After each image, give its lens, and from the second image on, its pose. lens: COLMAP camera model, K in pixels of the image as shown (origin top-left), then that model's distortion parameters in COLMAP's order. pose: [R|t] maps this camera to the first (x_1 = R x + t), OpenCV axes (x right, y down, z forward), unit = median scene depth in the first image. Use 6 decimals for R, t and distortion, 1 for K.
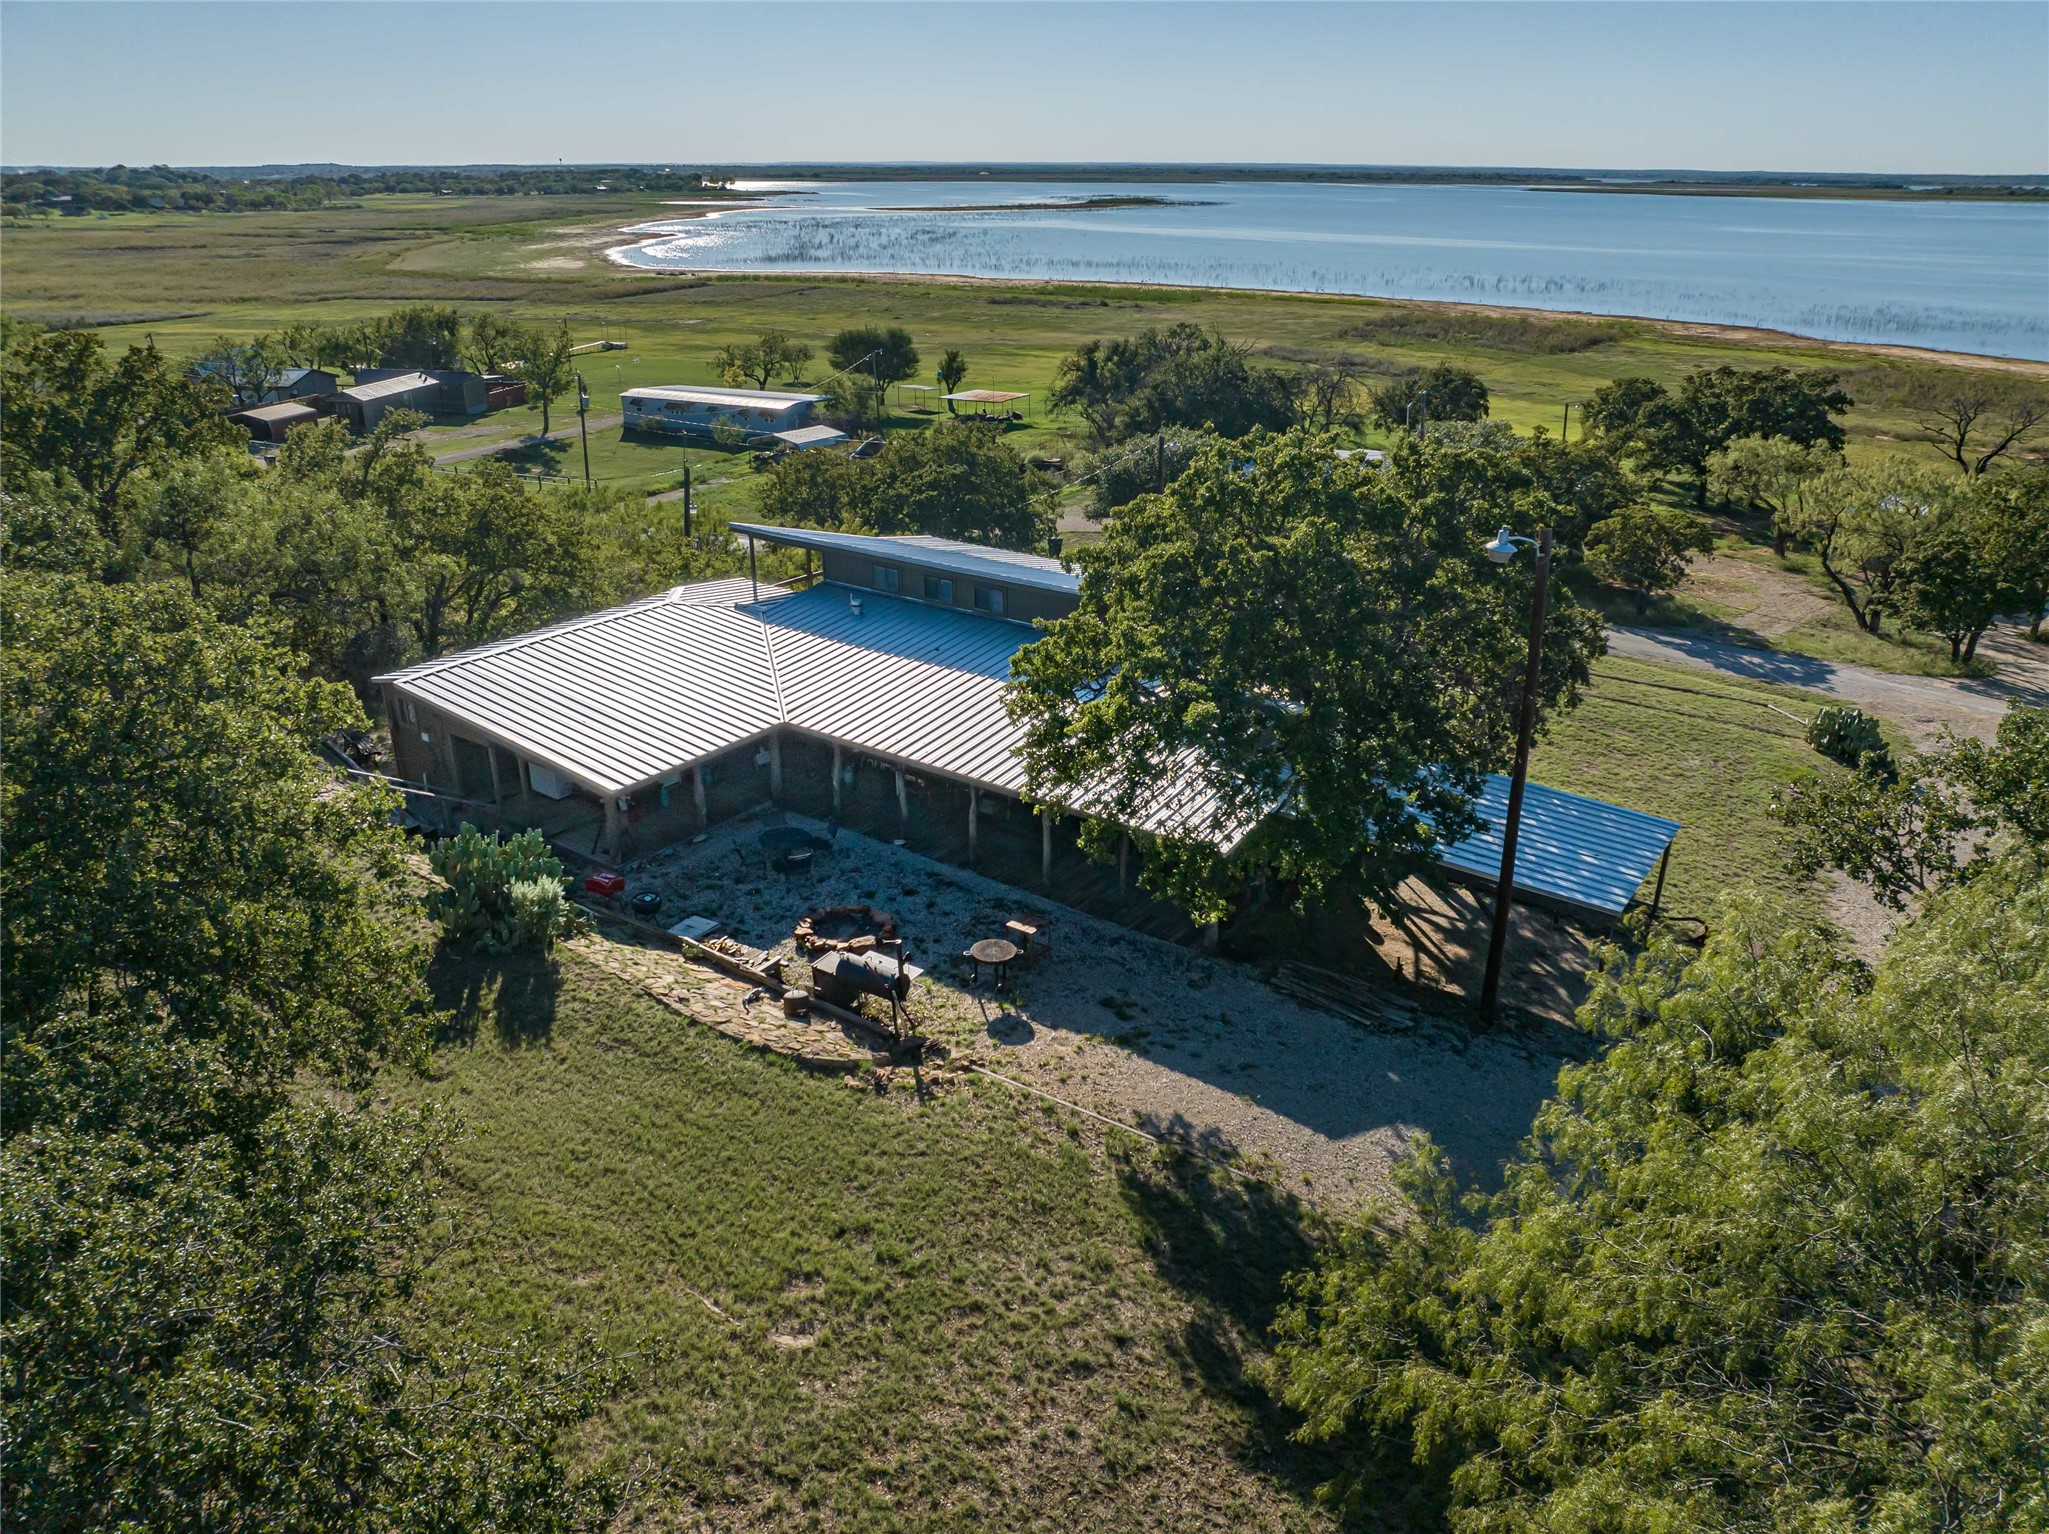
lens RADIAL K [[1435.3, 0, 1031.7], [0, 1435.3, 757.9], [0, 0, 1]] dist [-0.034759, -0.005334]
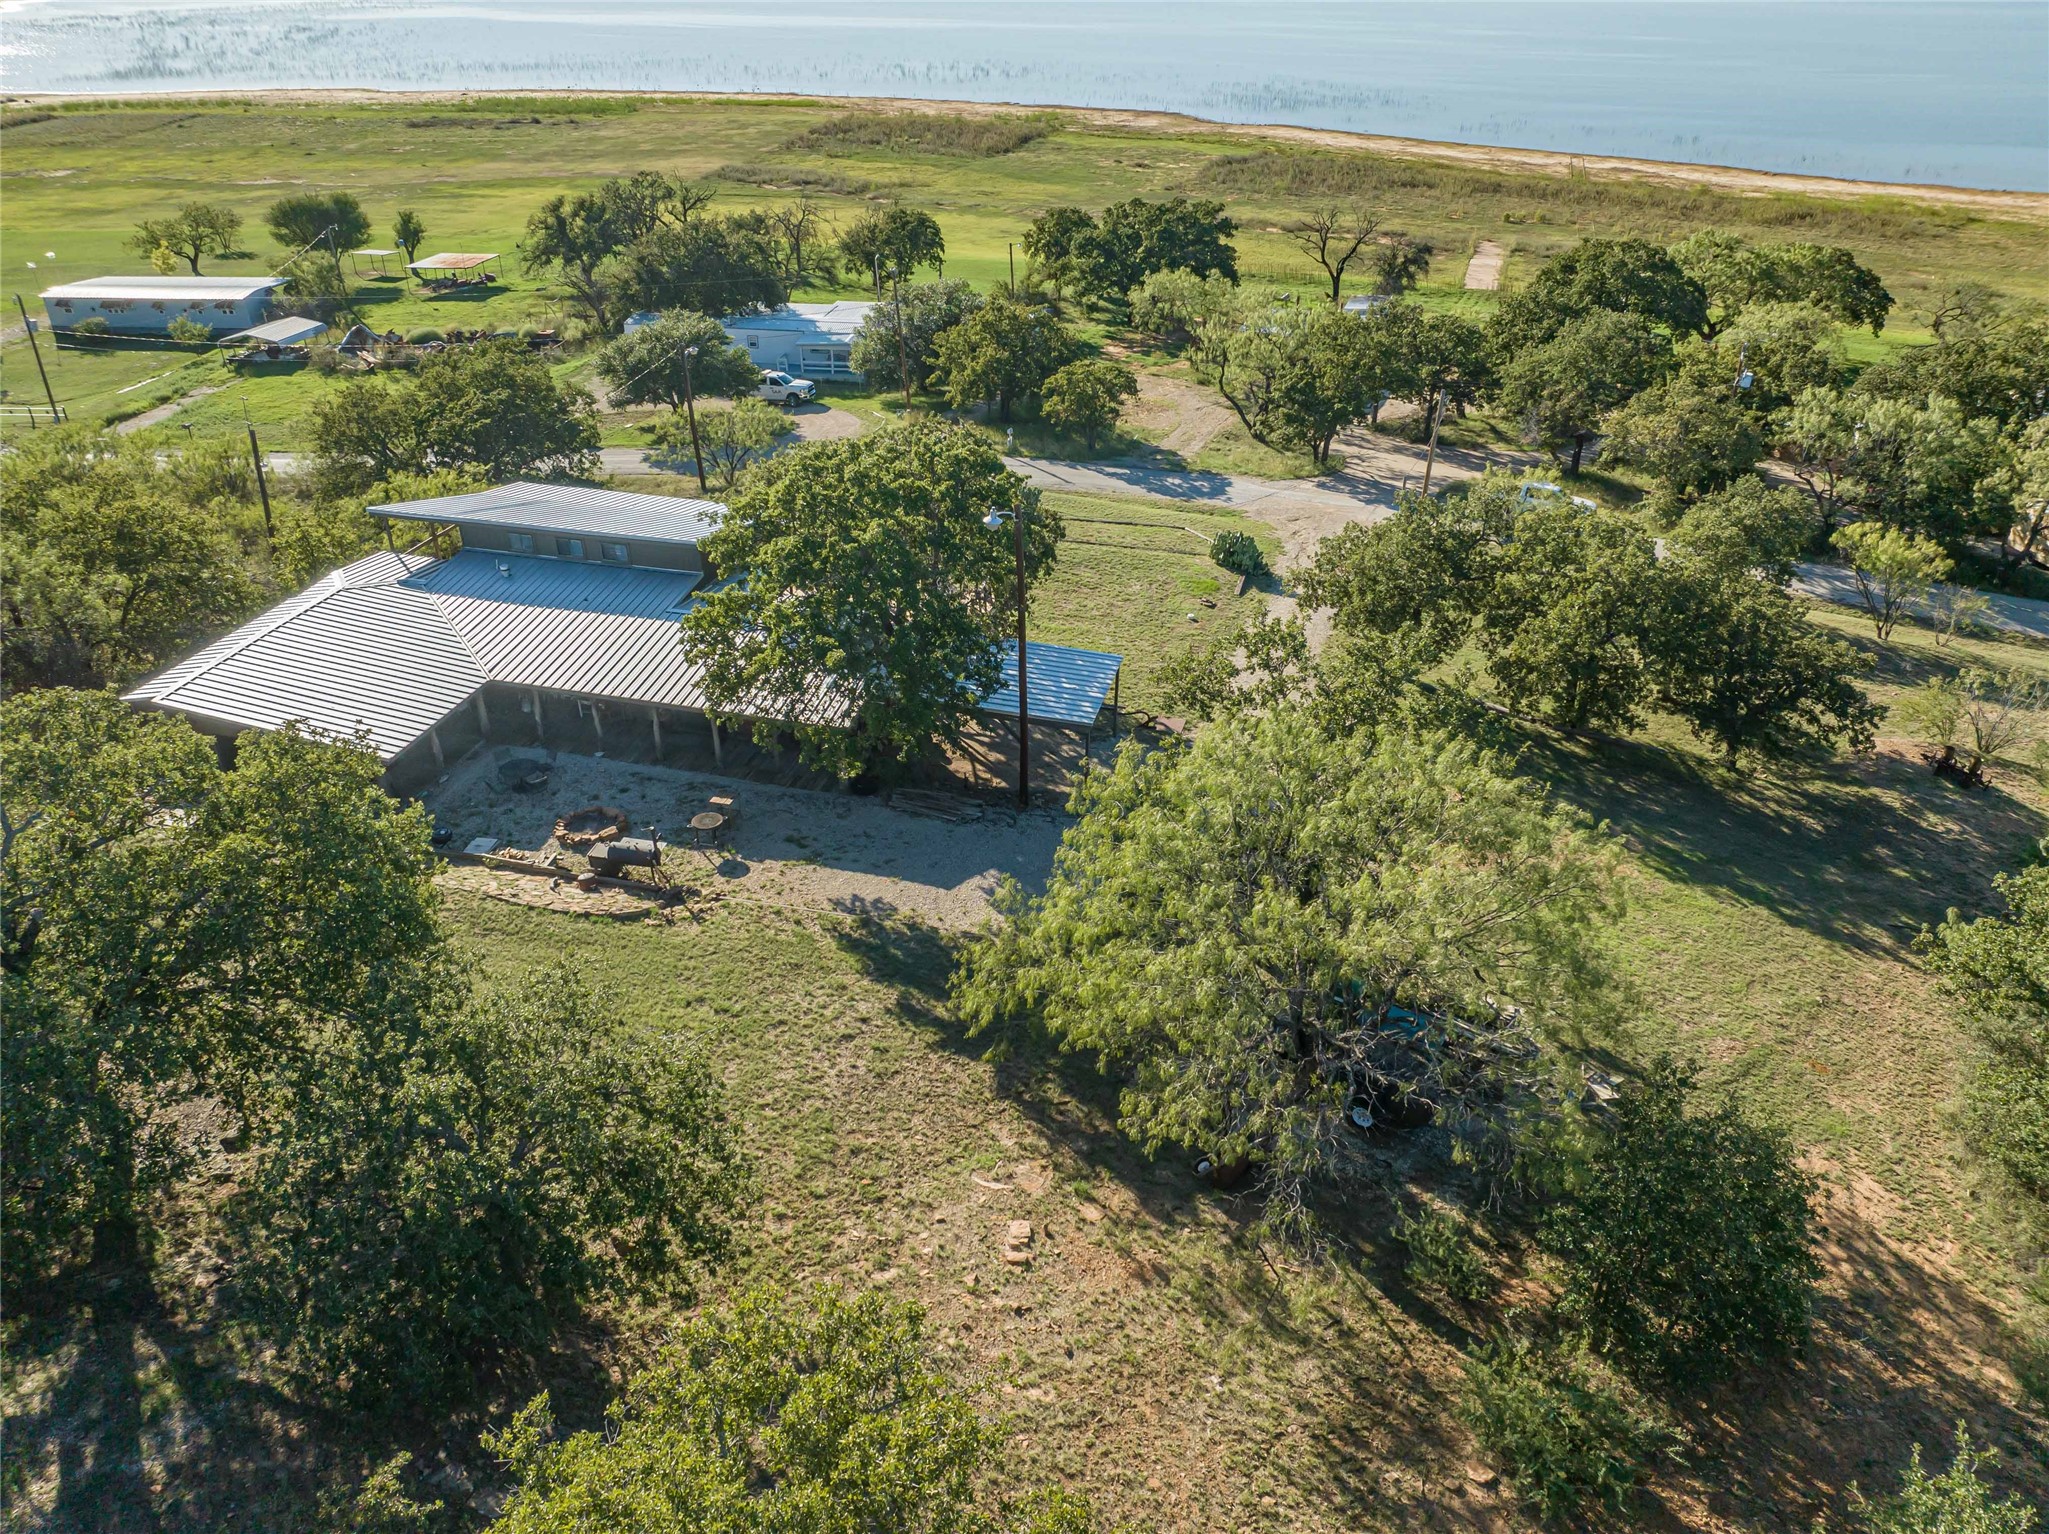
lens RADIAL K [[1435.3, 0, 1031.7], [0, 1435.3, 757.9], [0, 0, 1]] dist [-0.034759, -0.005334]
pose [[0.932570, -0.183483, 0.310883, -0.129276], [0.138564, 0.977168, 0.161068, -0.096496], [-0.333338, -0.107130, 0.936701, -0.394460]]
